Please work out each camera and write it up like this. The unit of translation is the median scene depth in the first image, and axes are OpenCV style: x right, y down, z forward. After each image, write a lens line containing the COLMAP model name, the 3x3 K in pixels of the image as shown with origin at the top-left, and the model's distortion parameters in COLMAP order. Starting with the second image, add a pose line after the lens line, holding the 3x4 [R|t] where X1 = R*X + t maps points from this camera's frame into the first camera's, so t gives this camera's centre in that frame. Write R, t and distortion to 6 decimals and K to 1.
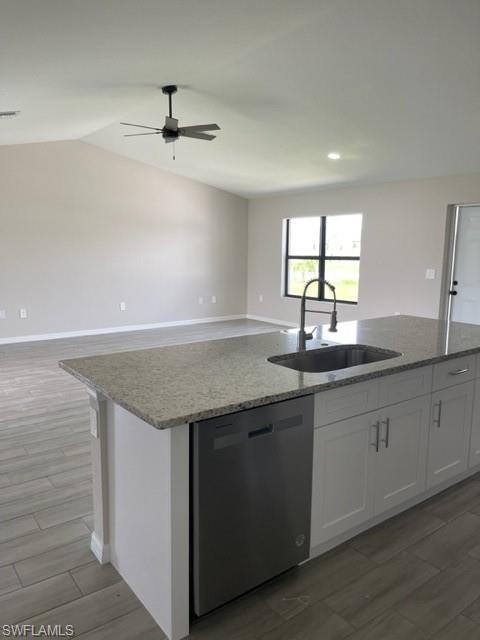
lens RADIAL K [[491.3, 0, 241.6], [0, 491.3, 319.7], [0, 0, 1]] dist [0.035158, -0.008704]
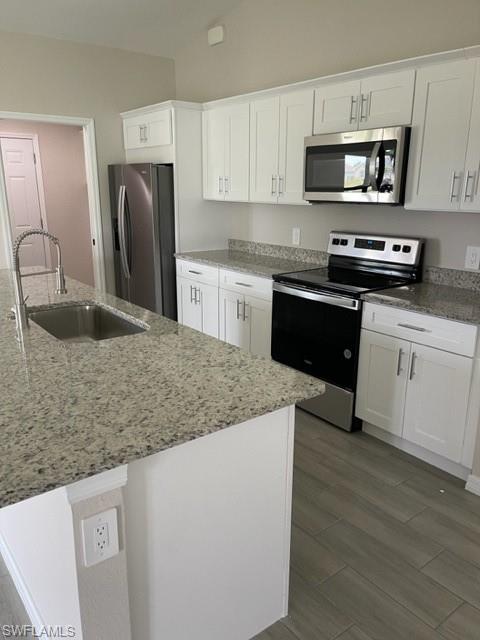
lens RADIAL K [[491.3, 0, 242.4], [0, 491.3, 322.0], [0, 0, 1]] dist [0.035158, -0.008704]
pose [[-0.028793, -0.269437, 0.962588, -0.848636], [0.133111, 0.953377, 0.270840, -0.148929], [-0.990683, 0.135929, 0.008415, 0.927478]]
